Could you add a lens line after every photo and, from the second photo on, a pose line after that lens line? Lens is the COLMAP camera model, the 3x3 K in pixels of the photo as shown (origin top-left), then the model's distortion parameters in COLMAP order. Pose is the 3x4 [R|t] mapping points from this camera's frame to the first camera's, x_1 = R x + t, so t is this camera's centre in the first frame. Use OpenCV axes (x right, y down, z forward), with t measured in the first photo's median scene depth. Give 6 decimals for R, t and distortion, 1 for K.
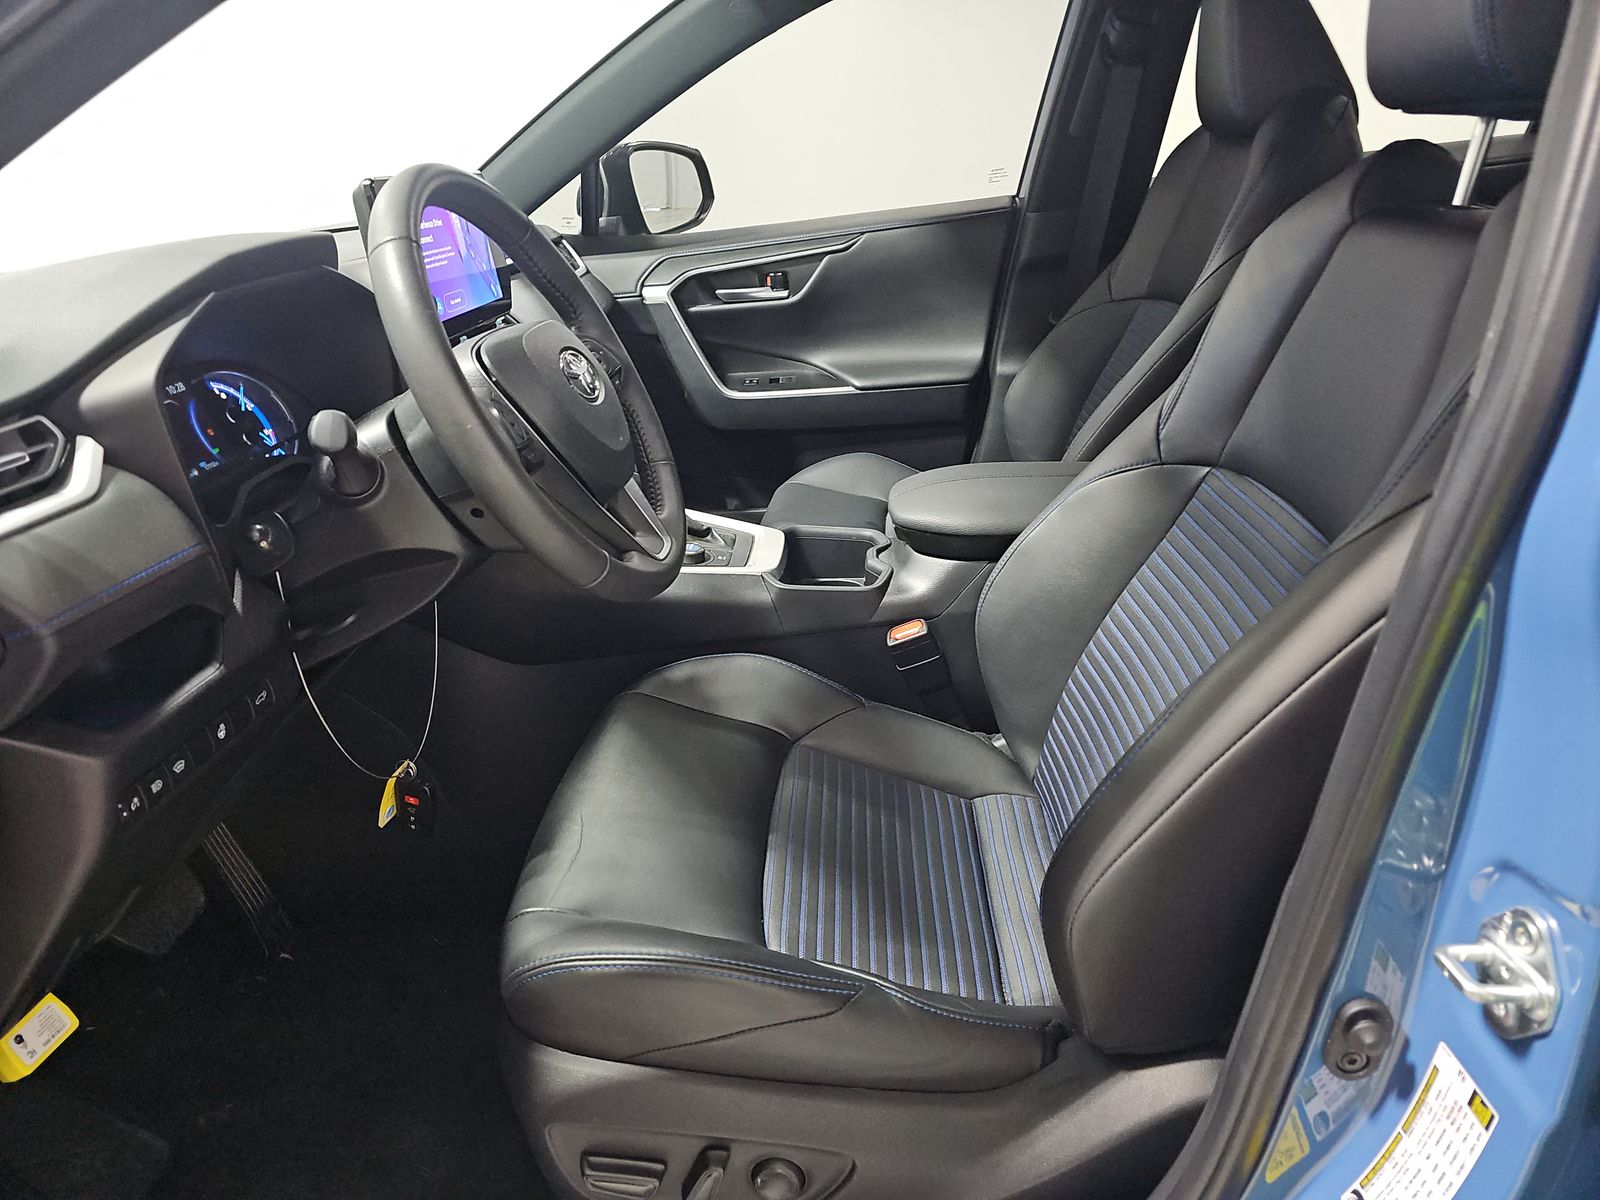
lens RADIAL K [[985.8, 0, 813.9], [0, 985.8, 589.6], [0, 0, 1]] dist [0.026515, -0.025405]
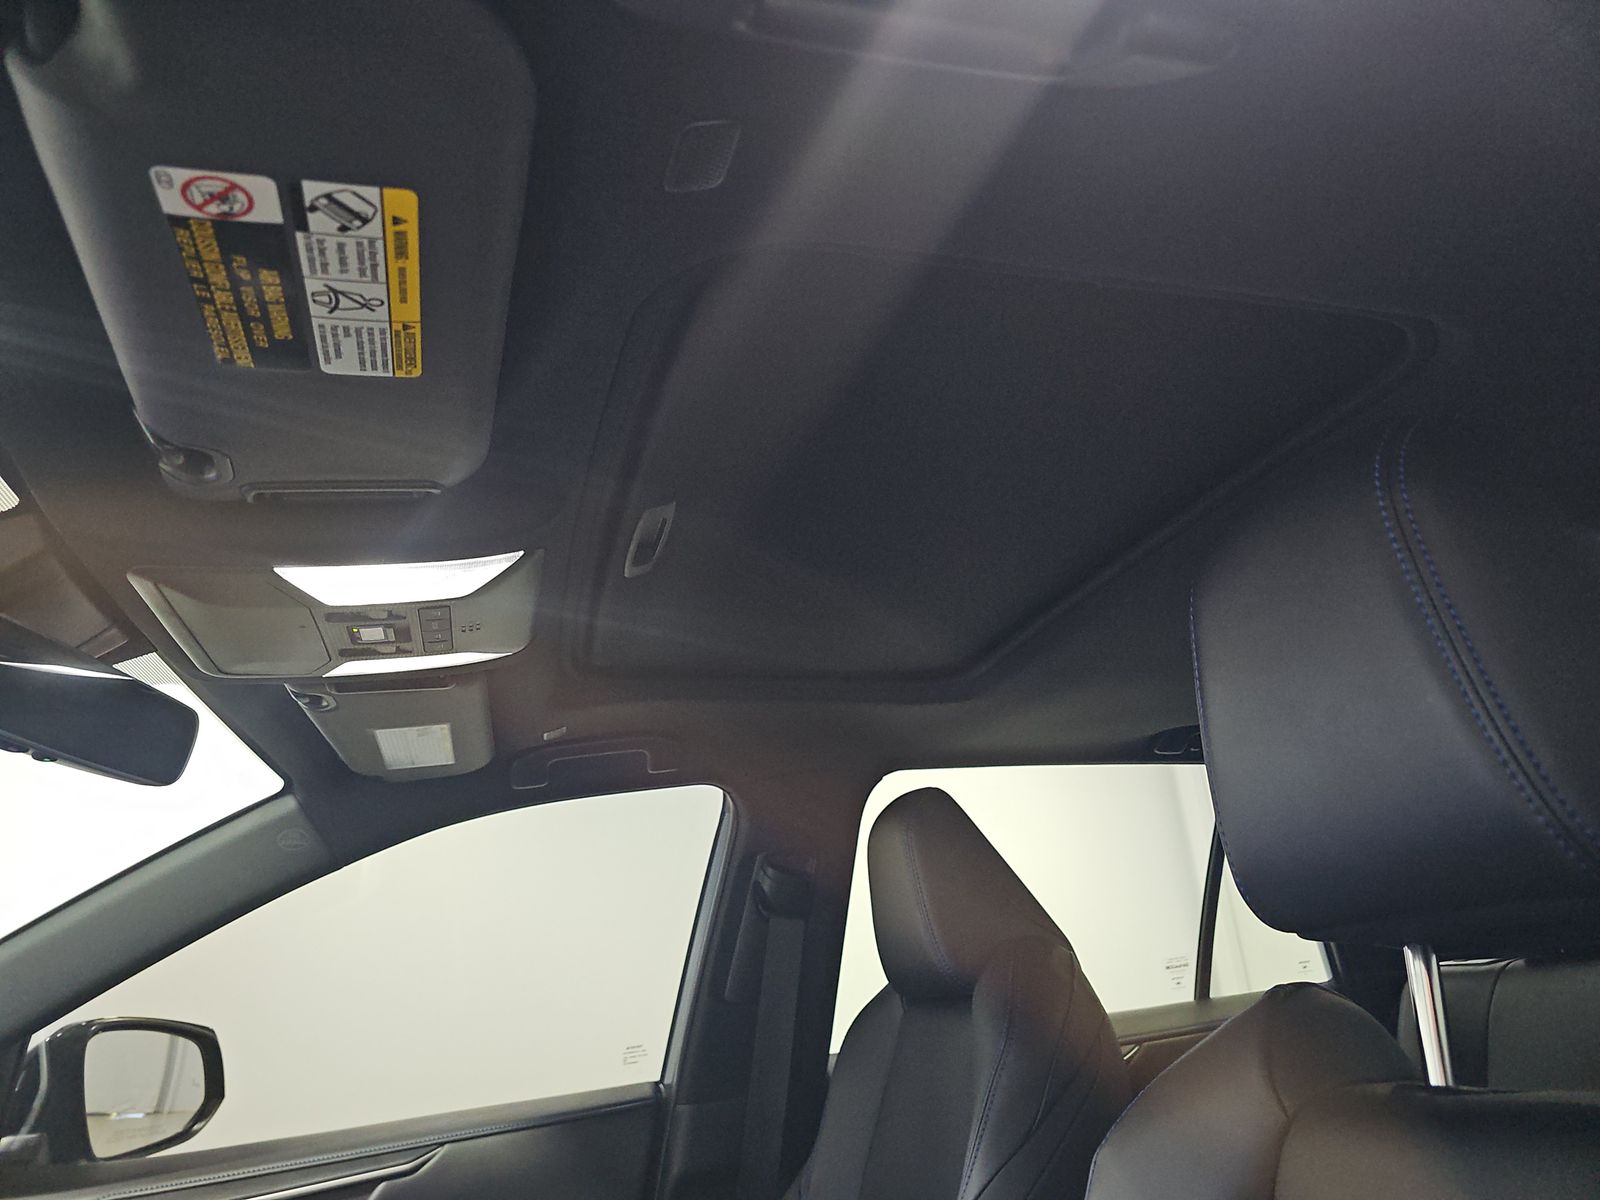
lens RADIAL K [[985.8, 0, 813.9], [0, 985.8, 589.6], [0, 0, 1]] dist [0.026515, -0.025405]
pose [[0.949120, 0.112940, 0.293965, 0.050955], [0.142205, 0.679173, -0.720071, -0.093053], [-0.280978, 0.725237, 0.628556, 0.225039]]
